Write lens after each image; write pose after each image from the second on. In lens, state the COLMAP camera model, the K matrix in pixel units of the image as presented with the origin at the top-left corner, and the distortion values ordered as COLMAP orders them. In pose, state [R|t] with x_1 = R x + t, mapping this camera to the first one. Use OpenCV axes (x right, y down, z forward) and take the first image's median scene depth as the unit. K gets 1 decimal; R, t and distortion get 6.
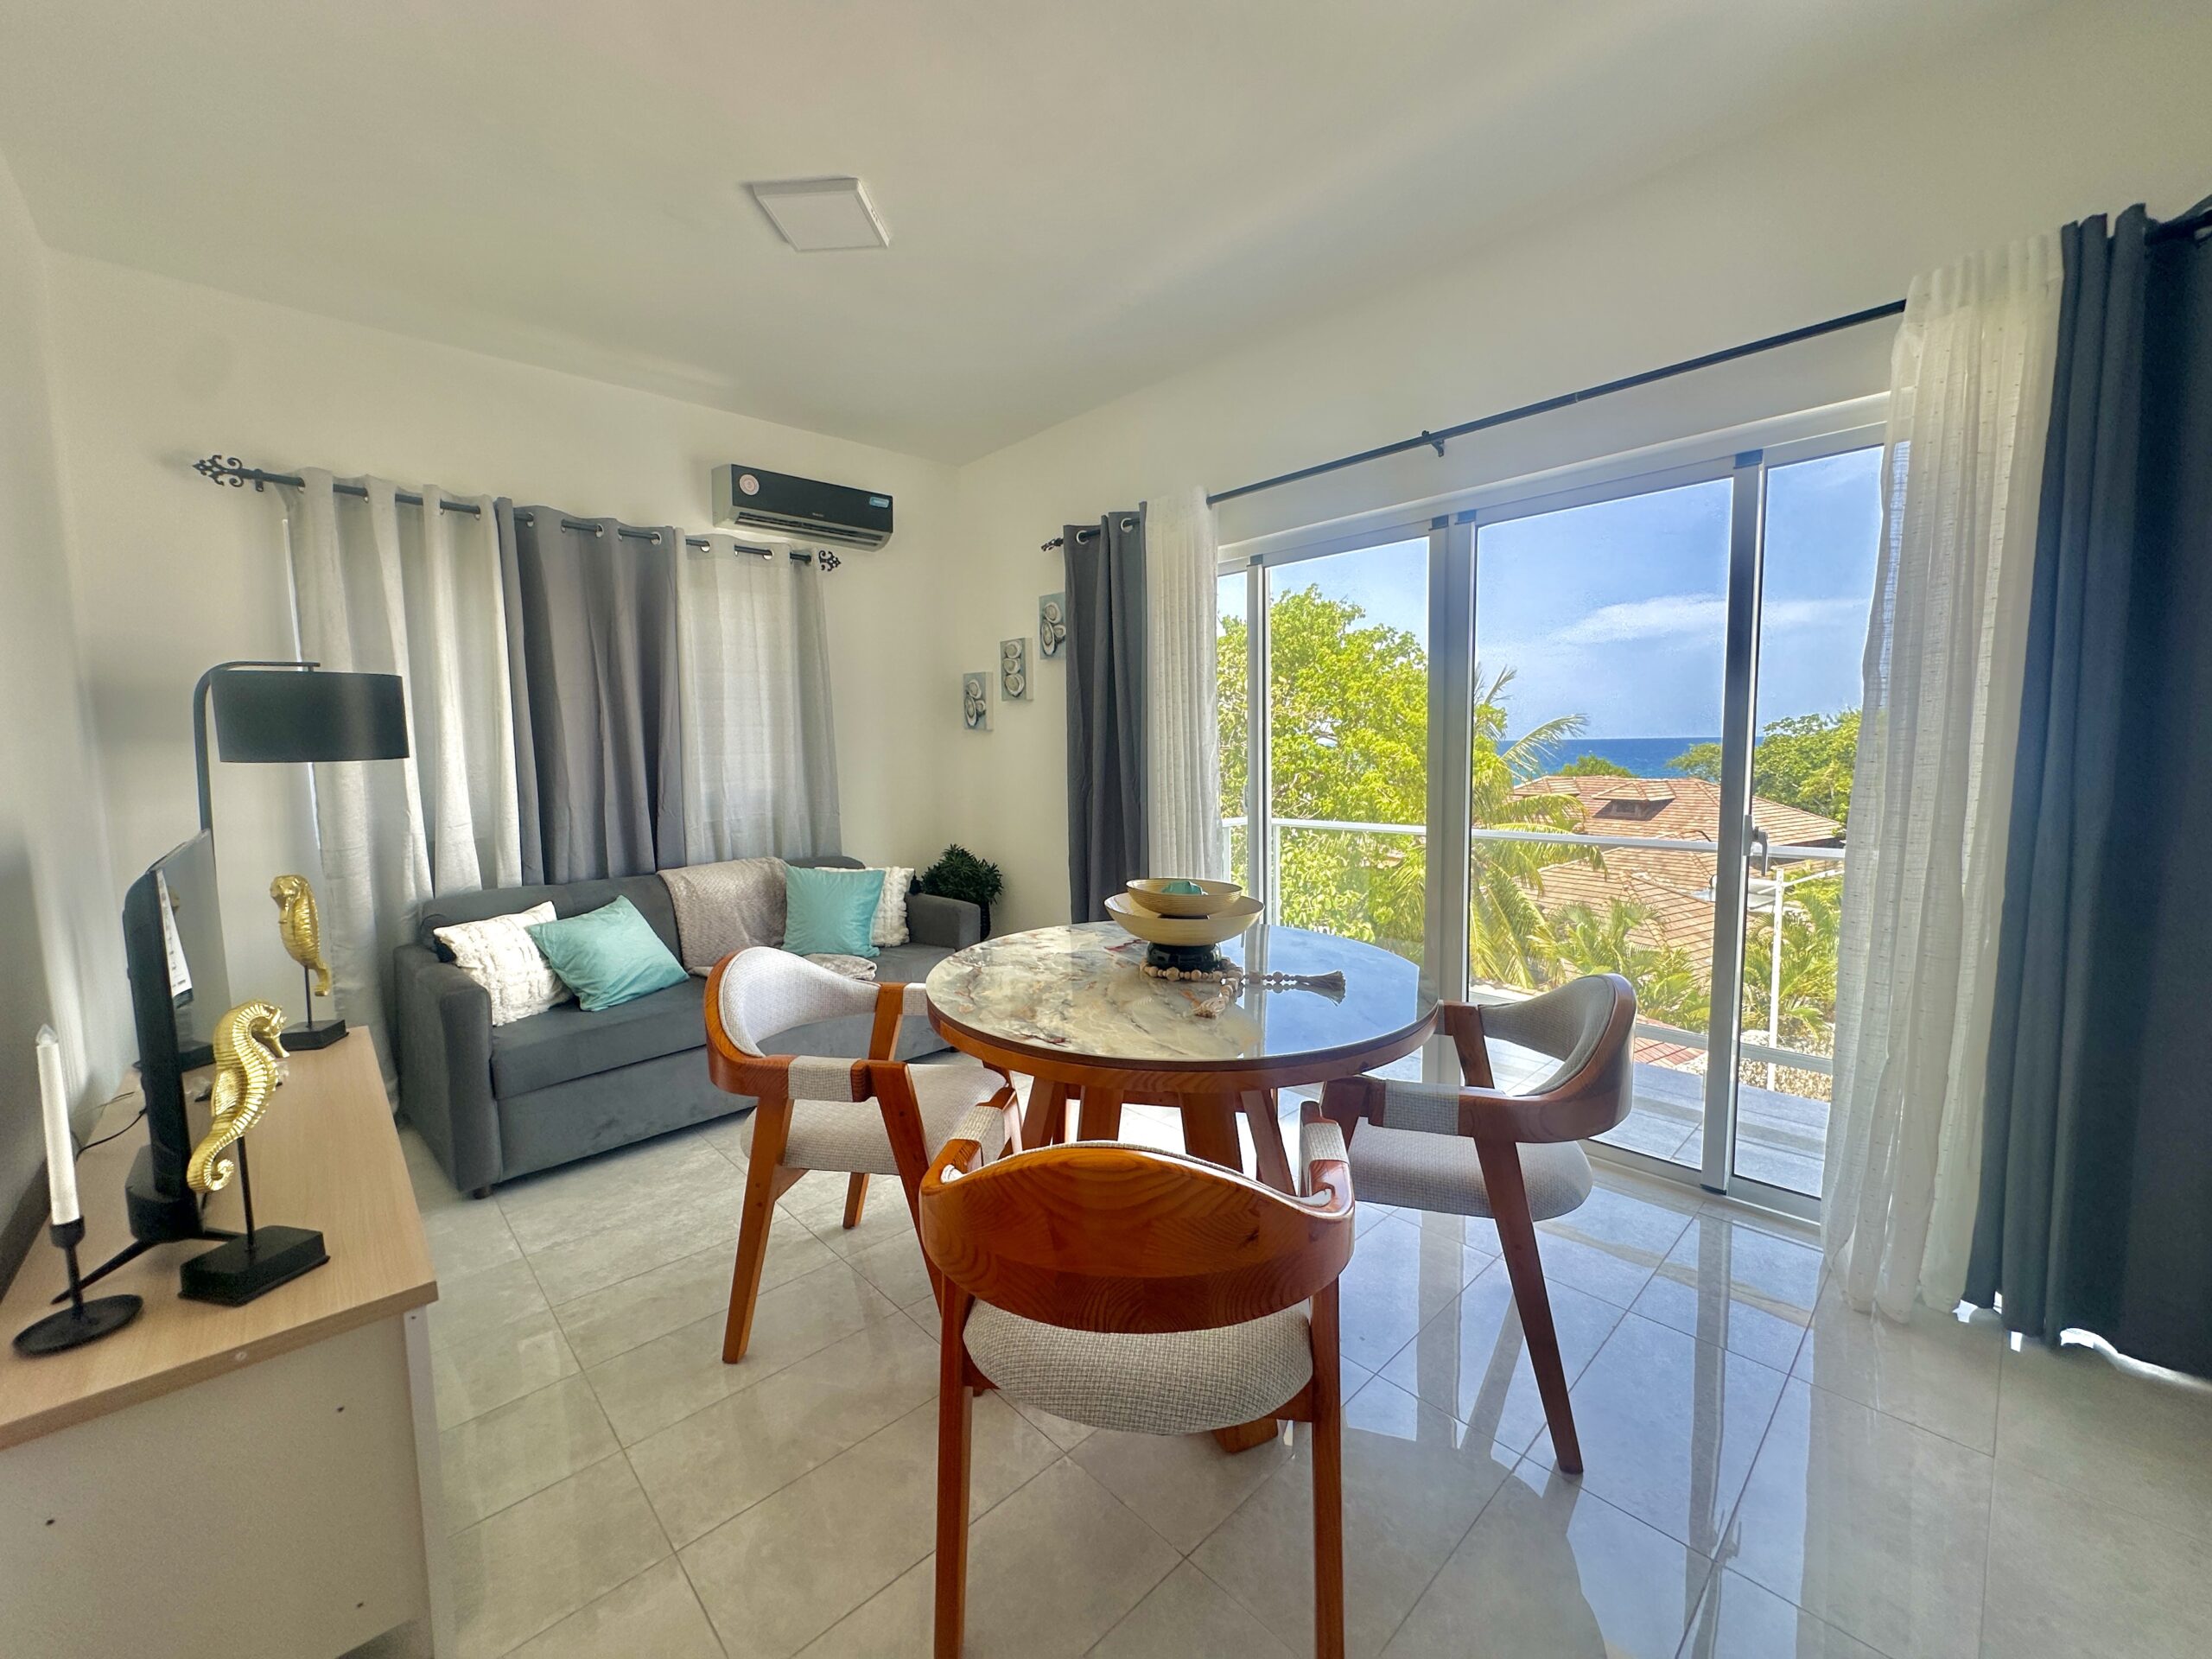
lens RADIAL K [[888.0, 0, 1106.0], [0, 888.0, 829.5], [0, 0, 1]] dist [-0.000479, -0.000079]
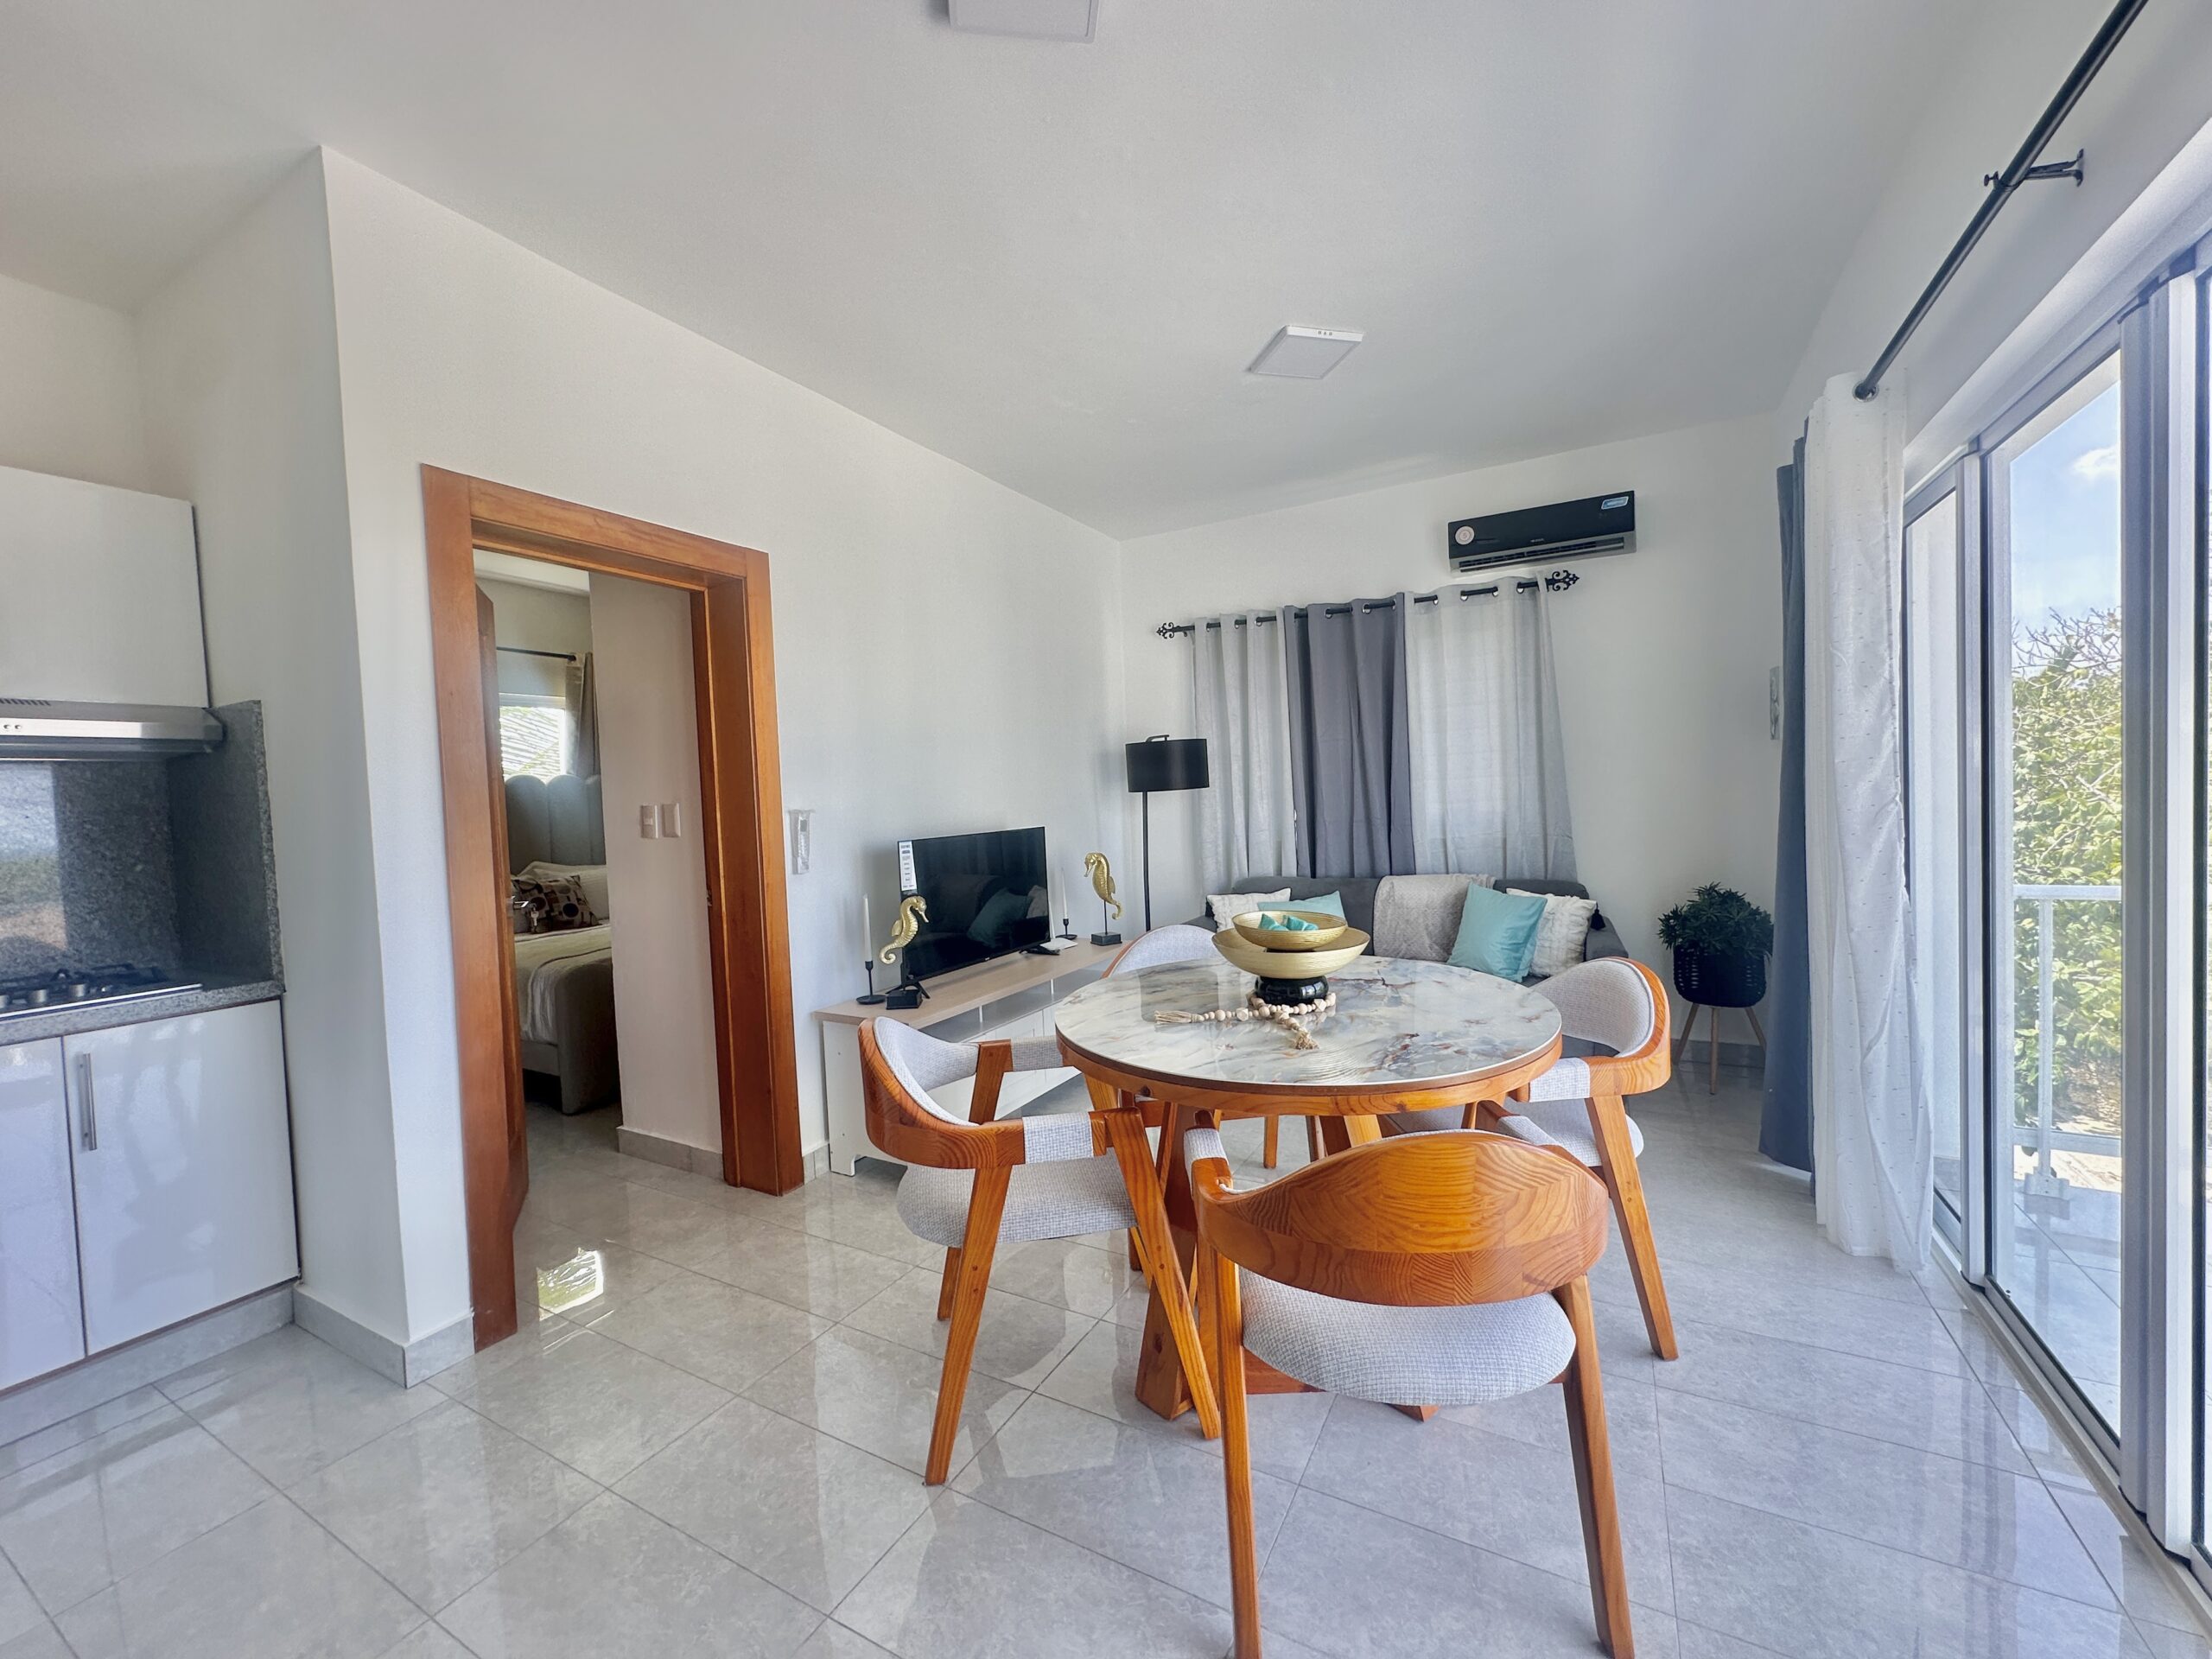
lens RADIAL K [[888.0, 0, 1106.0], [0, 888.0, 829.5], [0, 0, 1]] dist [-0.000479, -0.000079]
pose [[0.298759, 0.044636, -0.953284, 0.538920], [-0.051869, 0.998189, 0.030482, -0.034199], [0.952918, 0.040339, 0.300533, 0.260612]]
